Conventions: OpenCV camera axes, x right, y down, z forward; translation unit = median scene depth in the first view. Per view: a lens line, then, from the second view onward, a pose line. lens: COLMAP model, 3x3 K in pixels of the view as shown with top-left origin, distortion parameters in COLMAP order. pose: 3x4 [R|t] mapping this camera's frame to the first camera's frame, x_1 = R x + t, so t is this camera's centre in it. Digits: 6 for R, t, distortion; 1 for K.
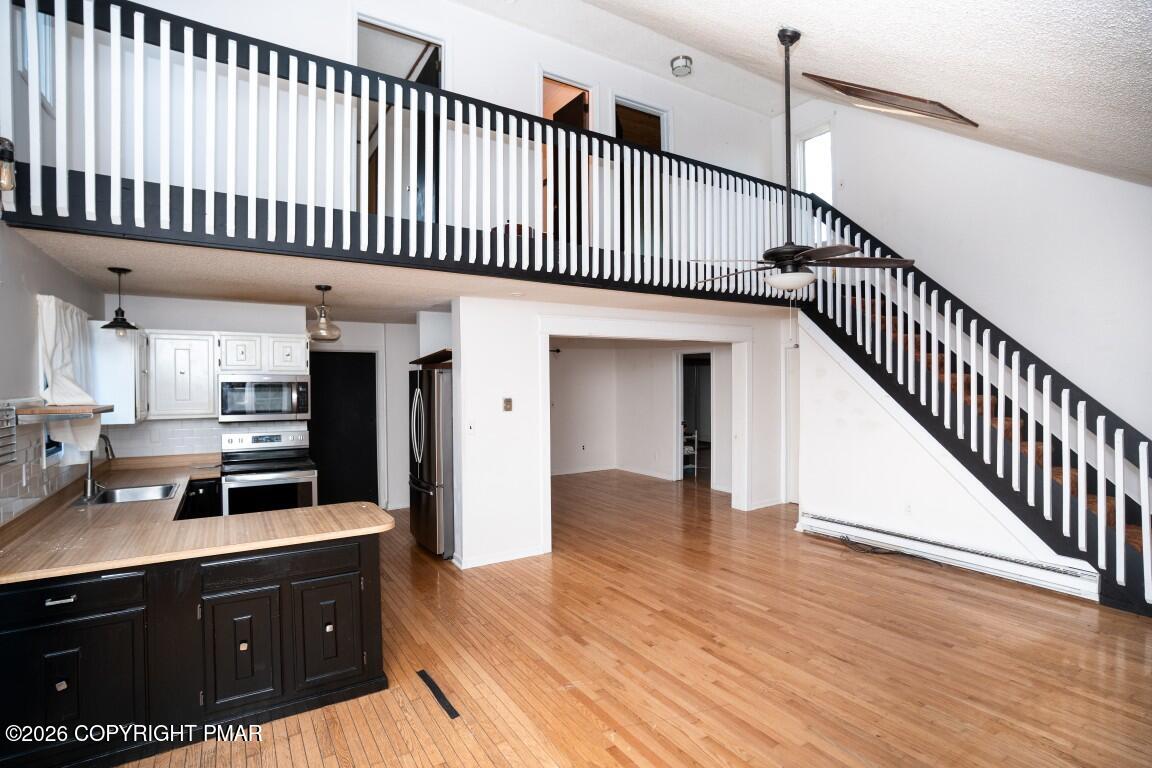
lens RADIAL K [[557.7, 0, 572.0], [0, 557.7, 386.4], [0, 0, 1]] dist [-0.084068, 0.039006]
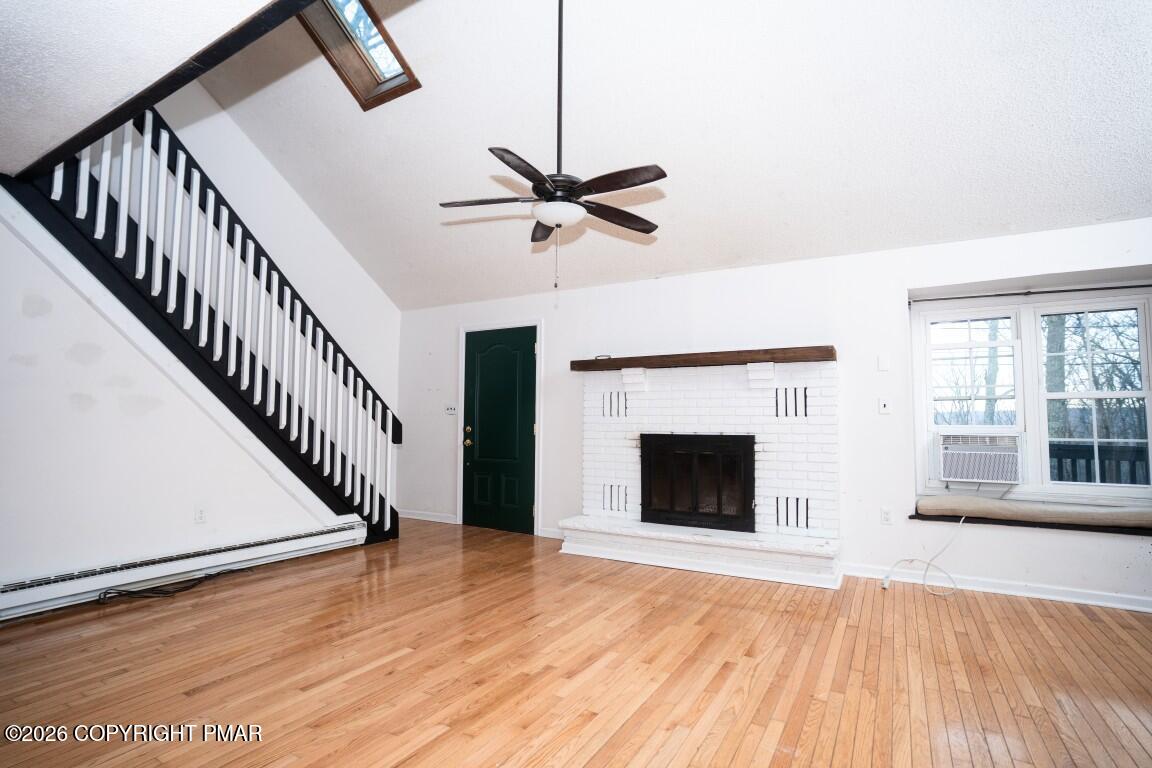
lens RADIAL K [[557.7, 0, 572.0], [0, 557.7, 386.4], [0, 0, 1]] dist [-0.084068, 0.039006]
pose [[-0.456997, 0.062315, 0.887283, -0.350417], [0.004287, 0.997686, -0.067861, 0.131460], [-0.889458, -0.027209, -0.456206, 1.135763]]
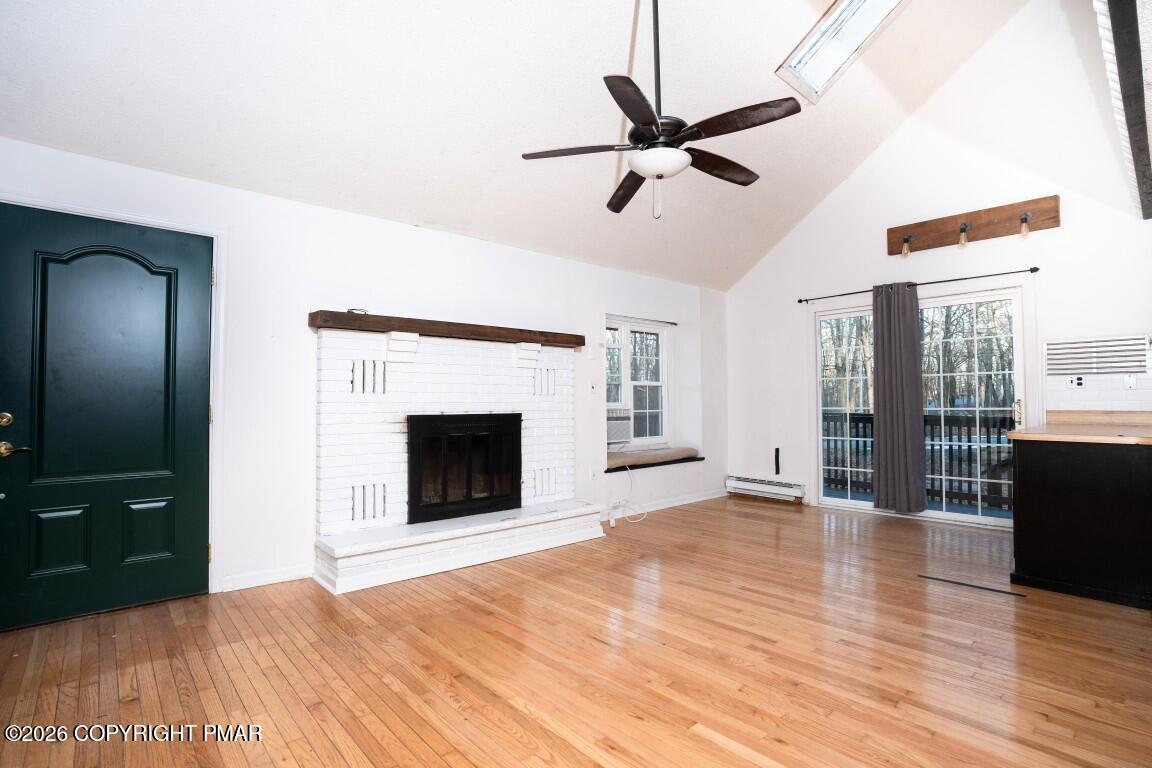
lens RADIAL K [[557.7, 0, 572.0], [0, 557.7, 386.4], [0, 0, 1]] dist [-0.084068, 0.039006]
pose [[-0.986973, 0.007274, -0.160724, 0.534241], [0.010810, 0.999718, -0.021133, 0.126043], [0.160525, -0.022595, -0.986773, 1.445216]]
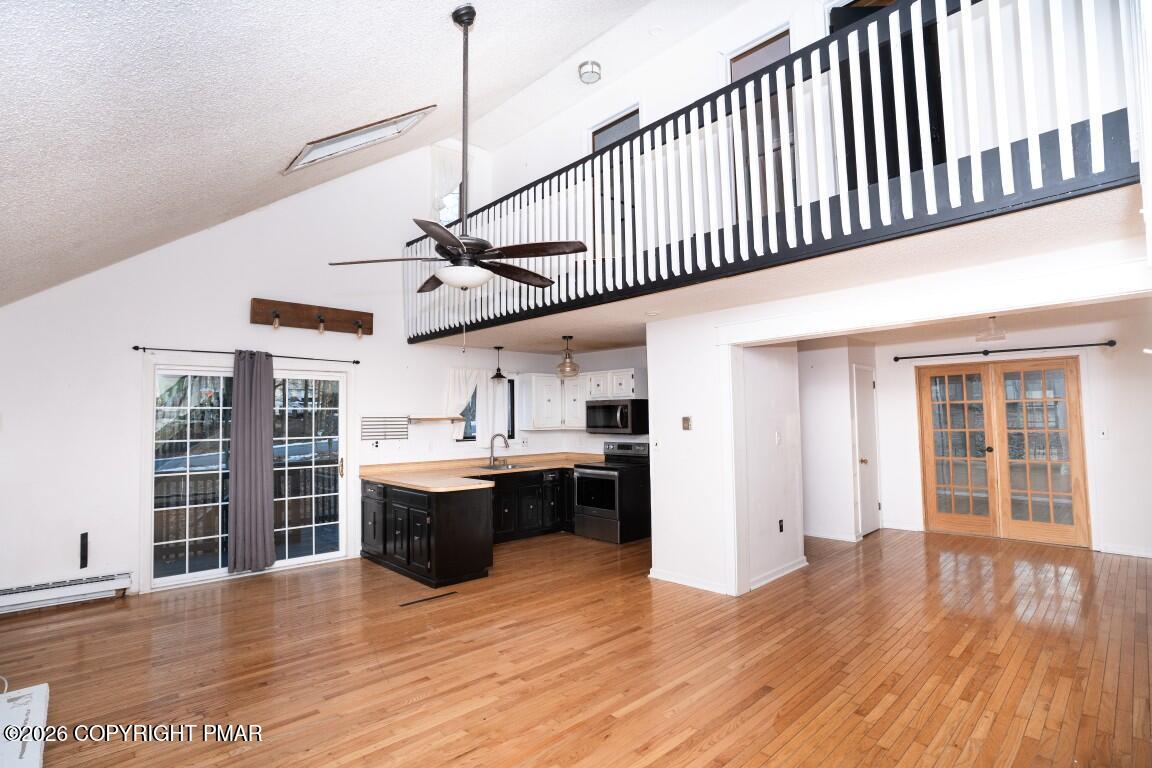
lens RADIAL K [[557.7, 0, 572.0], [0, 557.7, 386.4], [0, 0, 1]] dist [-0.084068, 0.039006]
pose [[0.187880, -0.054940, -0.980654, 1.048292], [0.005790, 0.998479, -0.054830, 0.027798], [0.982175, 0.004624, 0.187912, 0.813124]]
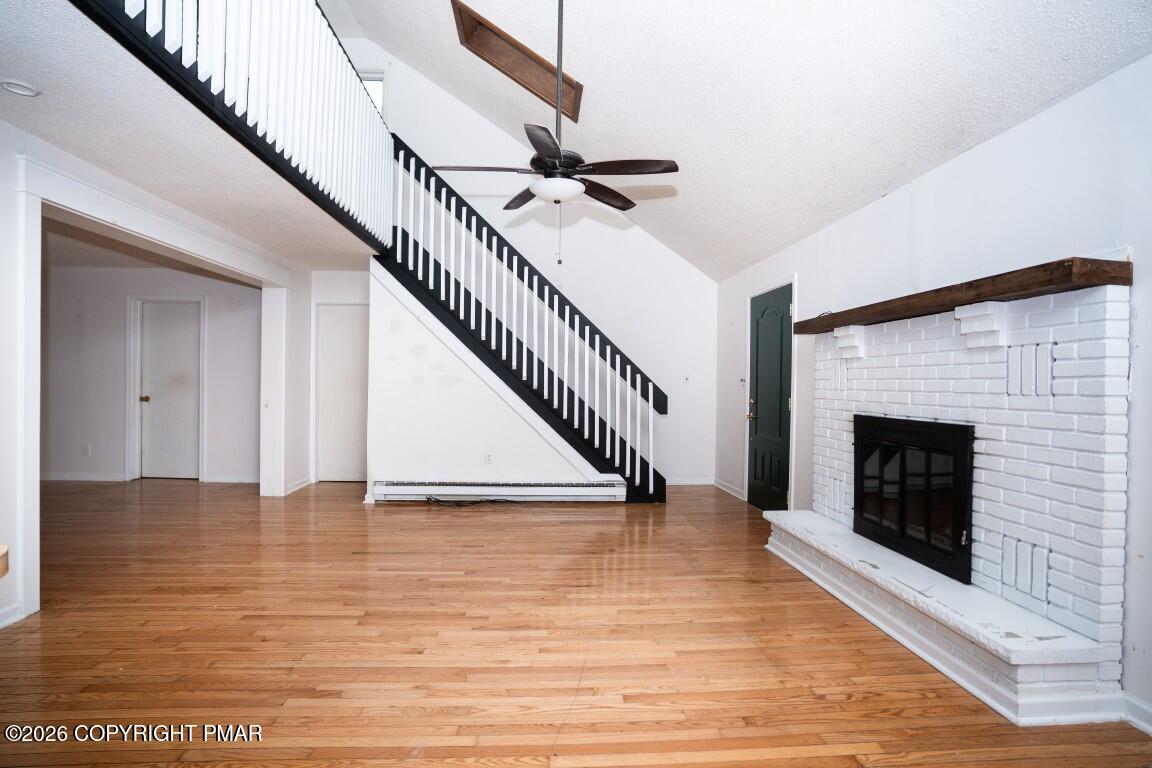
lens RADIAL K [[557.7, 0, 572.0], [0, 557.7, 386.4], [0, 0, 1]] dist [-0.084068, 0.039006]
pose [[0.476448, 0.009589, 0.879150, -0.331850], [-0.008538, 0.999944, -0.006280, 0.116671], [-0.879161, -0.004514, 0.476503, 0.431667]]
